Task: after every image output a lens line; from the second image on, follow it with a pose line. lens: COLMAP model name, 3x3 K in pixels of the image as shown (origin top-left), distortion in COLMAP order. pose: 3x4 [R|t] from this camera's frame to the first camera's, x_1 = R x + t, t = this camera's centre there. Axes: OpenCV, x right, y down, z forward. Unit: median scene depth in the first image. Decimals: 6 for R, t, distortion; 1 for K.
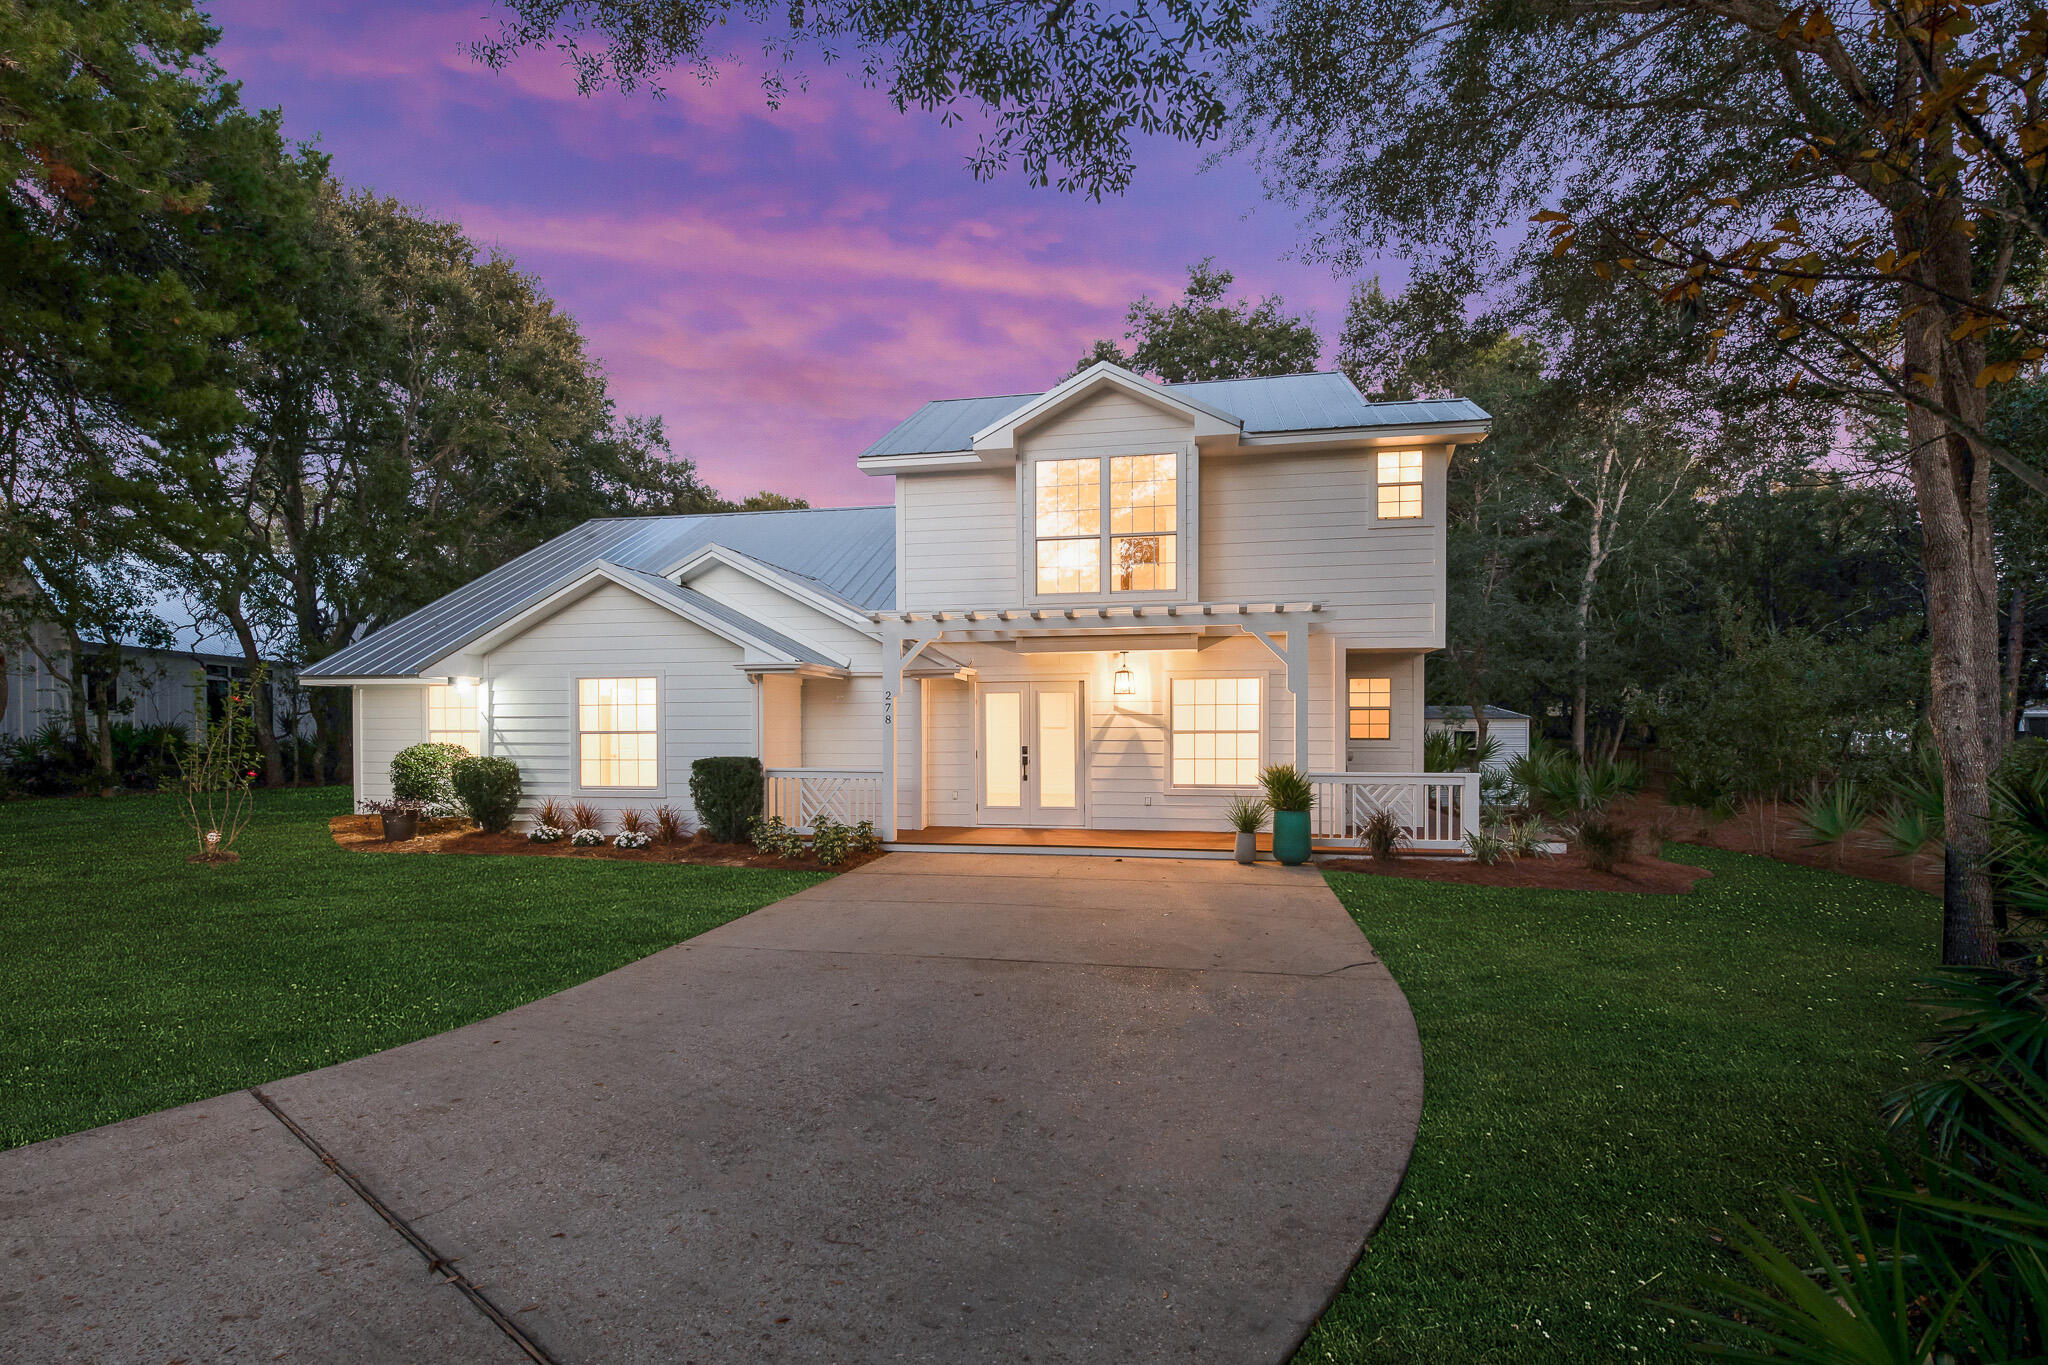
lens RADIAL K [[1038.1, 0, 1024.2], [0, 1038.1, 723.2], [0, 0, 1]] dist [-0.003280, -0.001749]
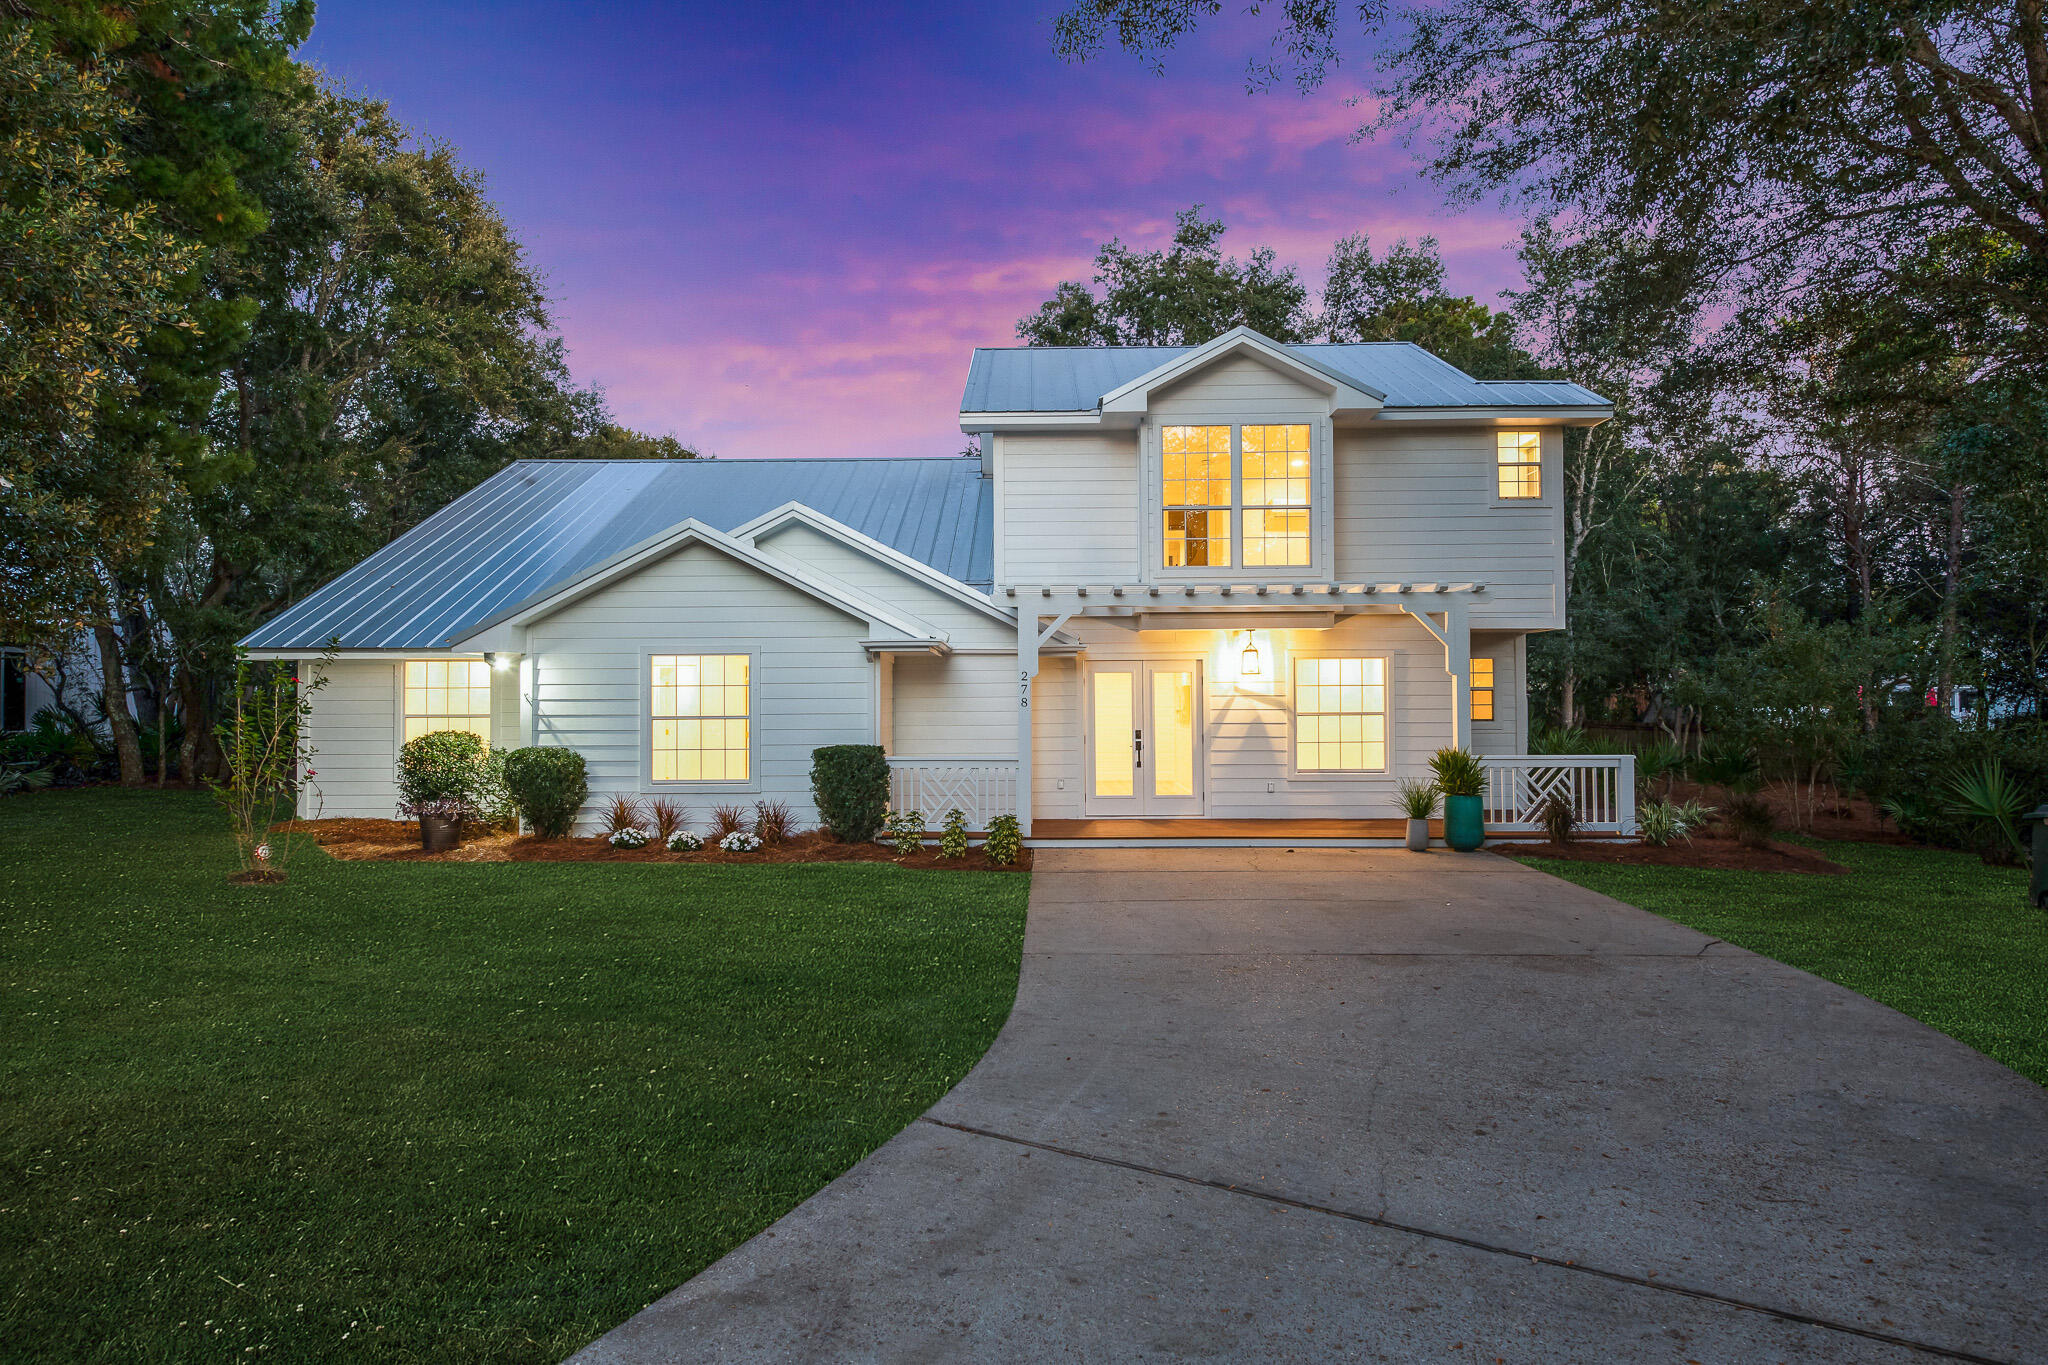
lens RADIAL K [[1193.2, 0, 1023.6], [0, 1193.2, 653.6], [0, 0, 1]] dist [0.000643, -0.000042]
pose [[0.982070, 0.005430, 0.188441, -0.314942], [0.001438, 0.999340, -0.036292, -0.007964], [-0.188513, 0.035913, 0.981414, -0.027099]]
